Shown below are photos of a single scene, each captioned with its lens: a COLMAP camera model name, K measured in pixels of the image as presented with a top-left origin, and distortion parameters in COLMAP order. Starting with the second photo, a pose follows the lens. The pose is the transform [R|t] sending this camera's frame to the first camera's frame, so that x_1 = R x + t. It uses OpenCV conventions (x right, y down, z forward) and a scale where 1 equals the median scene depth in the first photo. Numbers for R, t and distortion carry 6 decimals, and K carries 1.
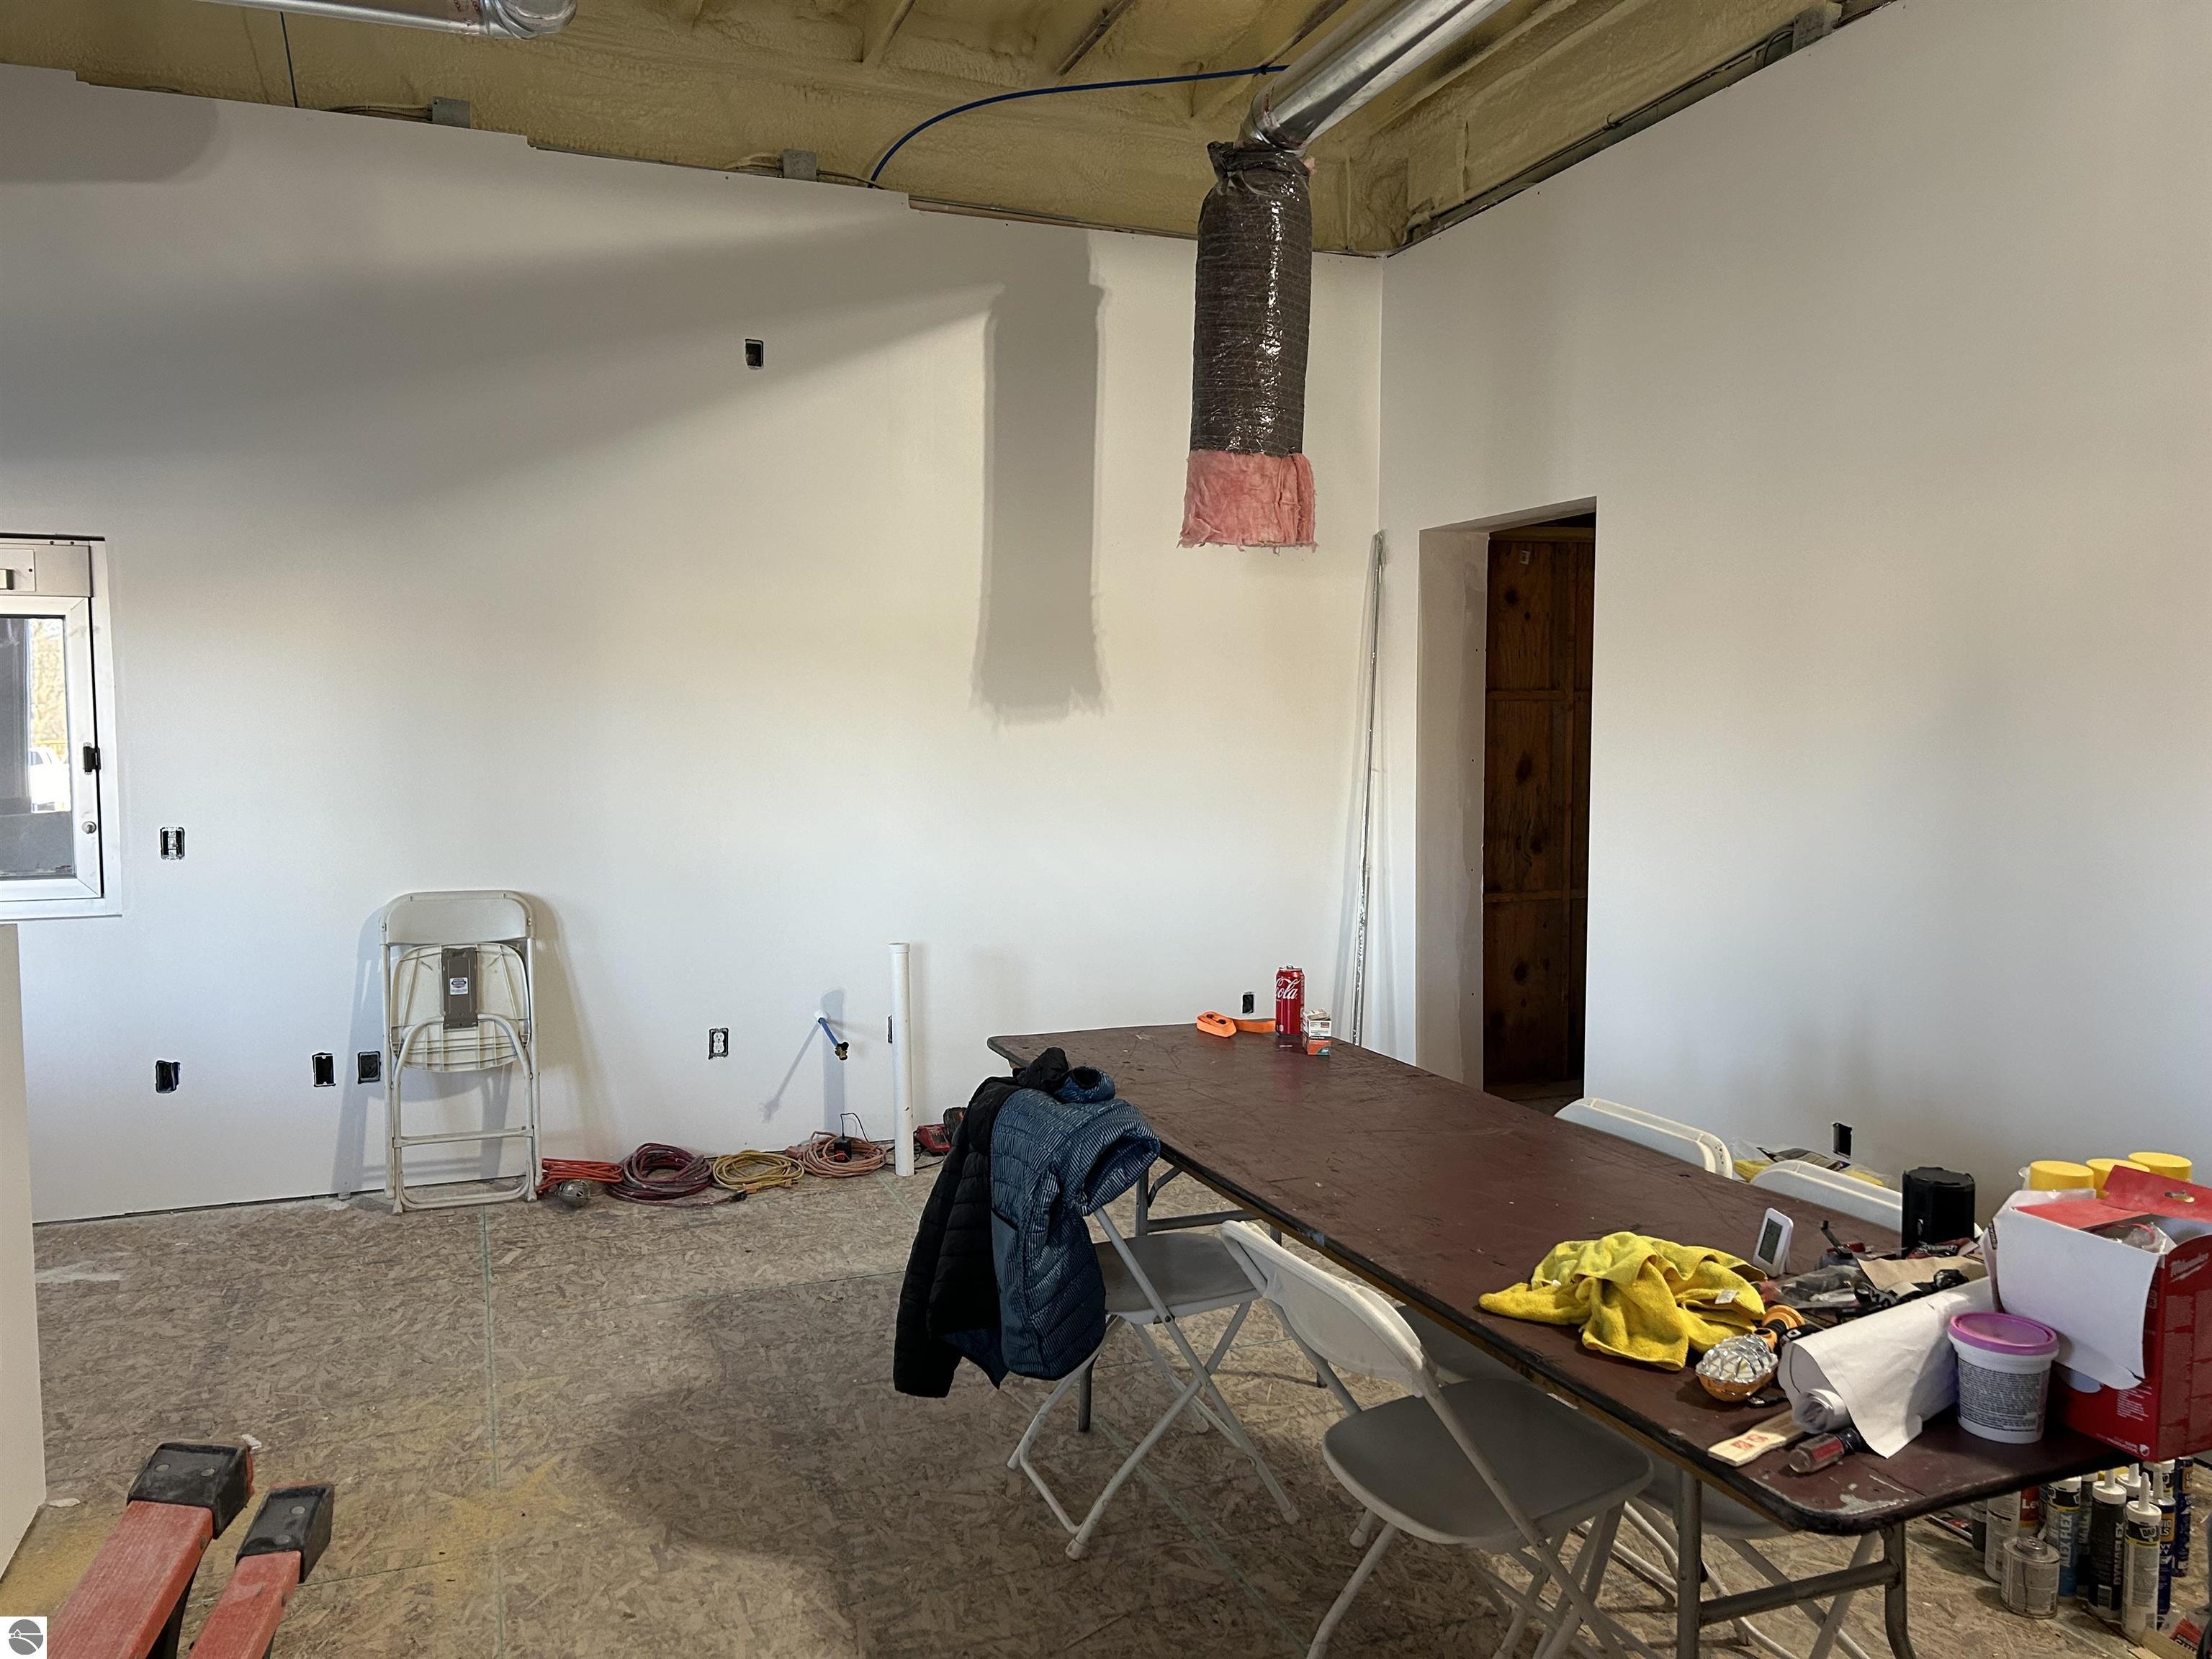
lens RADIAL K [[1641.9, 0, 1117.1], [0, 1641.9, 836.0], [0, 0, 1]] dist [0.041893, -0.073925]
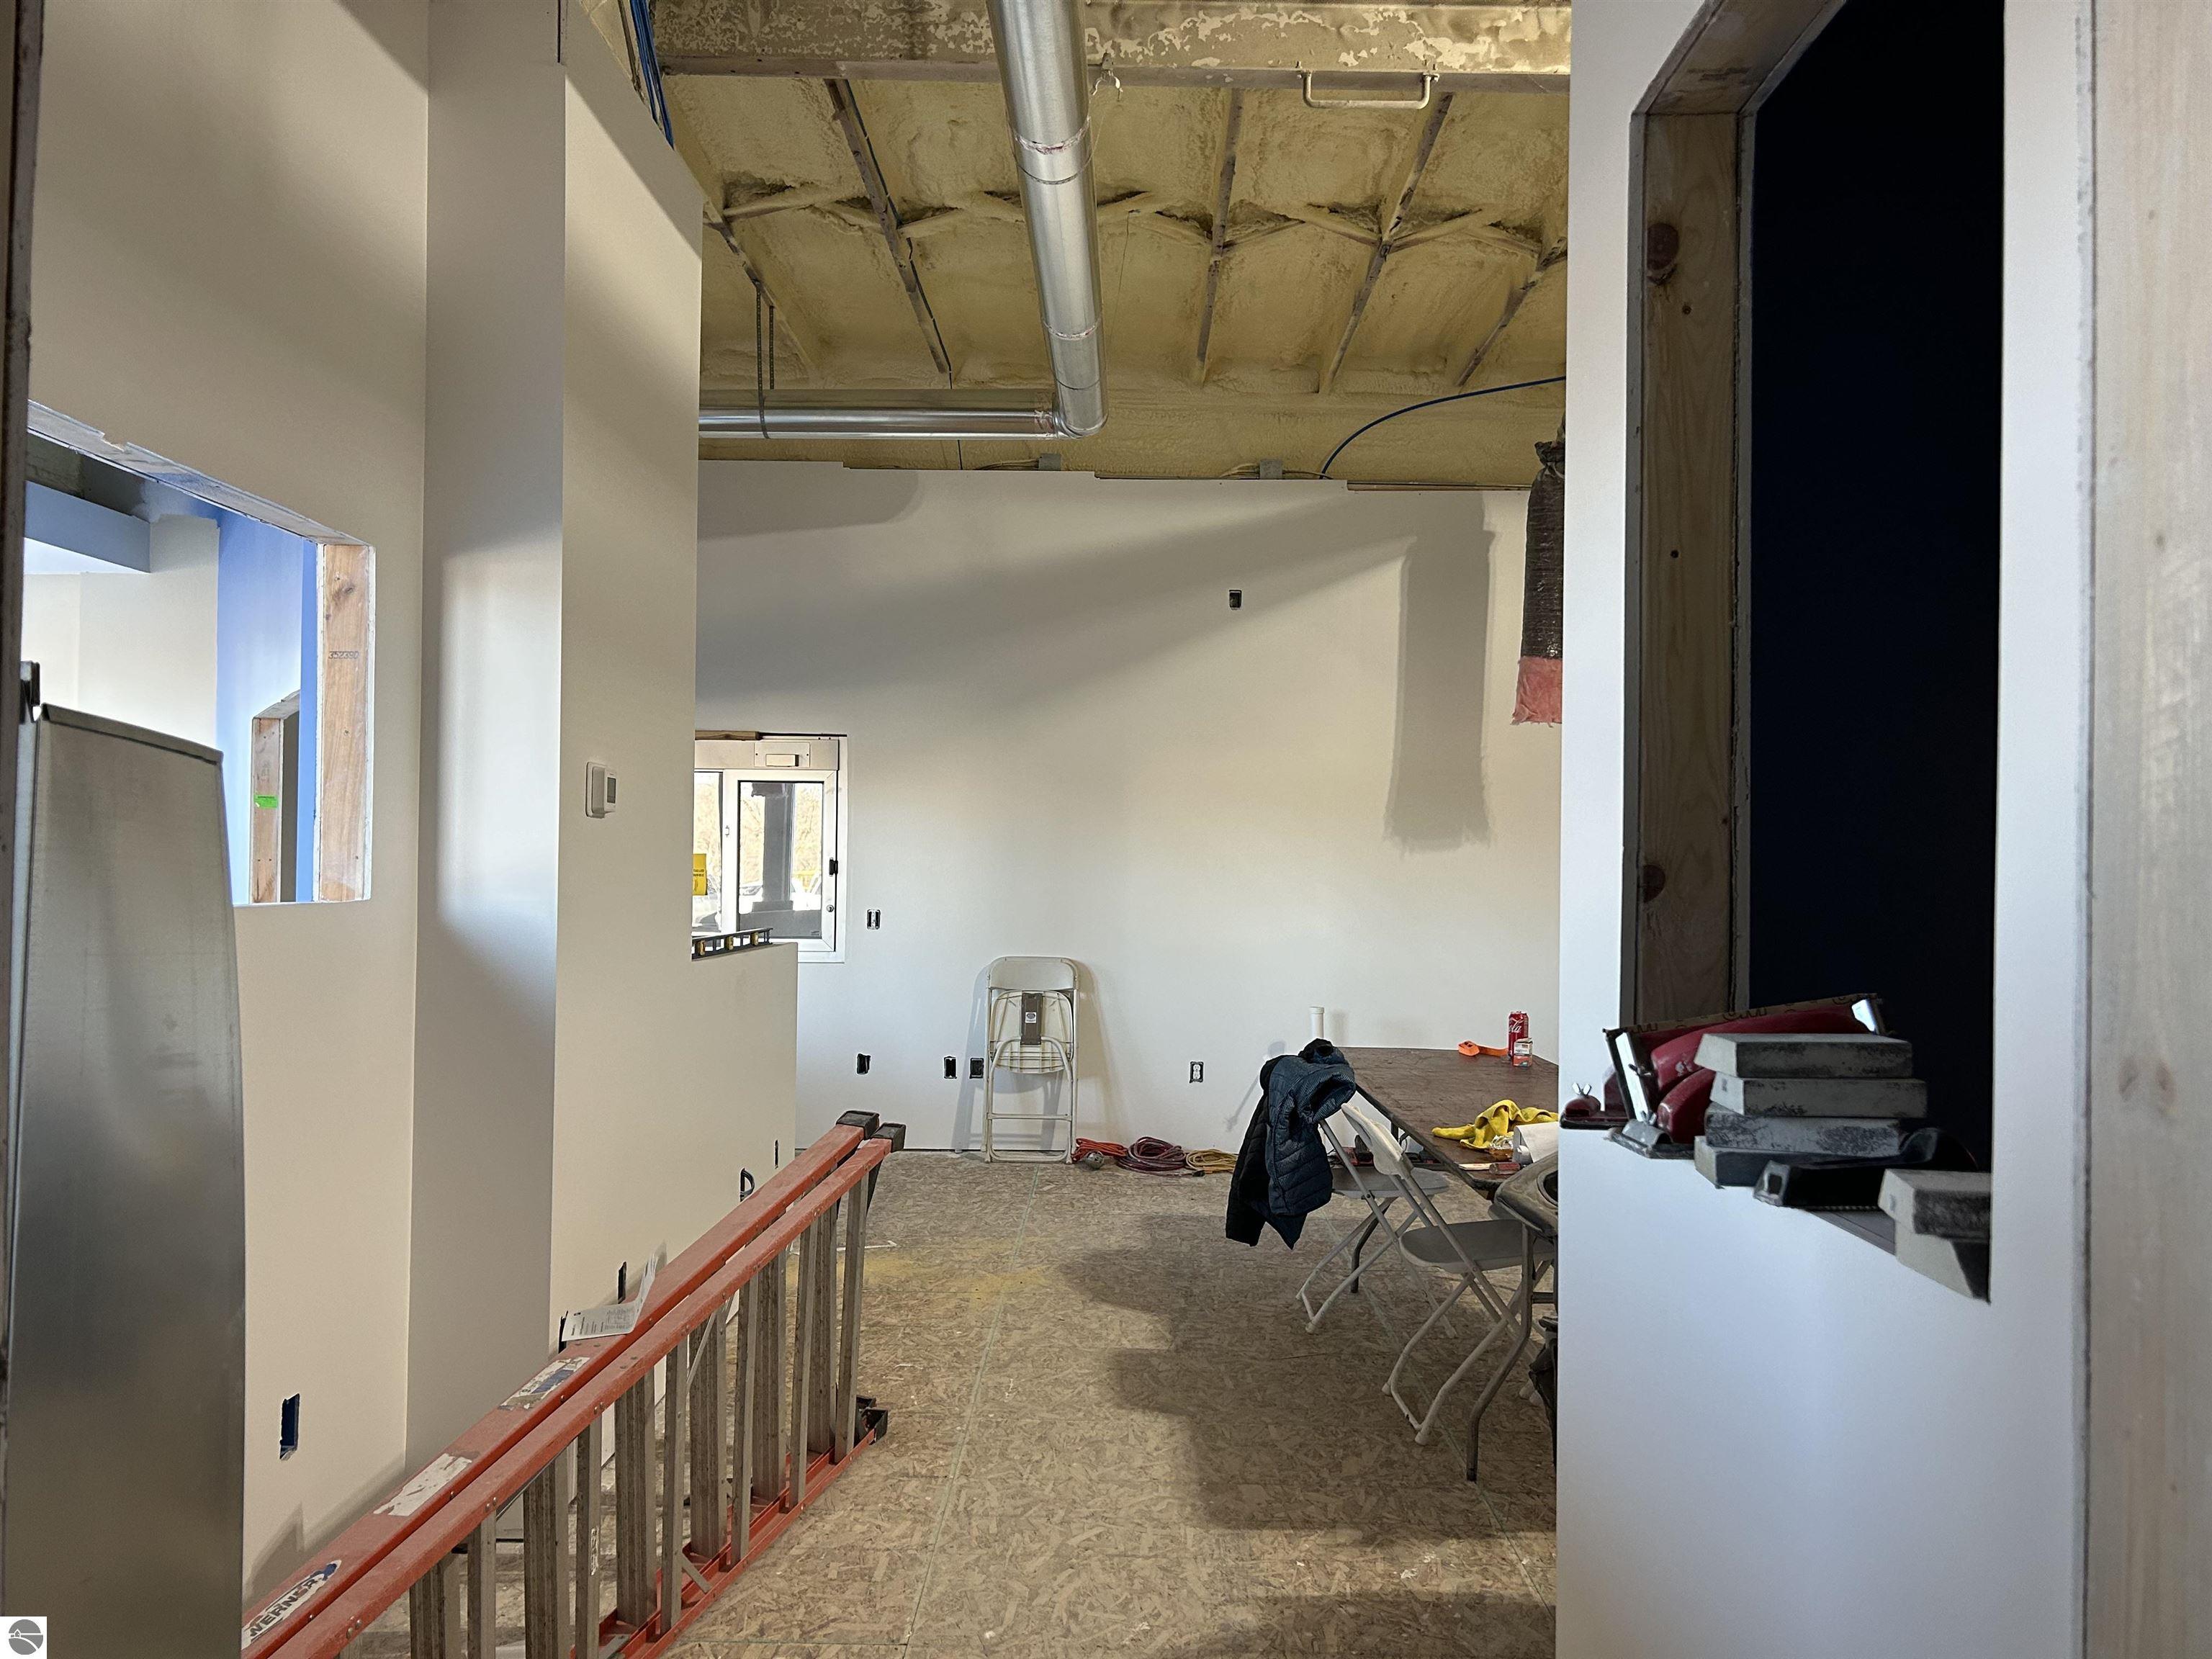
lens RADIAL K [[1650.5, 0, 1079.6], [0, 1650.5, 821.2], [0, 0, 1]] dist [0.049922, -0.049842]
pose [[0.919749, 0.001915, -0.392503, 0.246731], [-0.039470, 0.995370, -0.087635, 0.041727], [0.390518, 0.096094, 0.915566, -0.409311]]
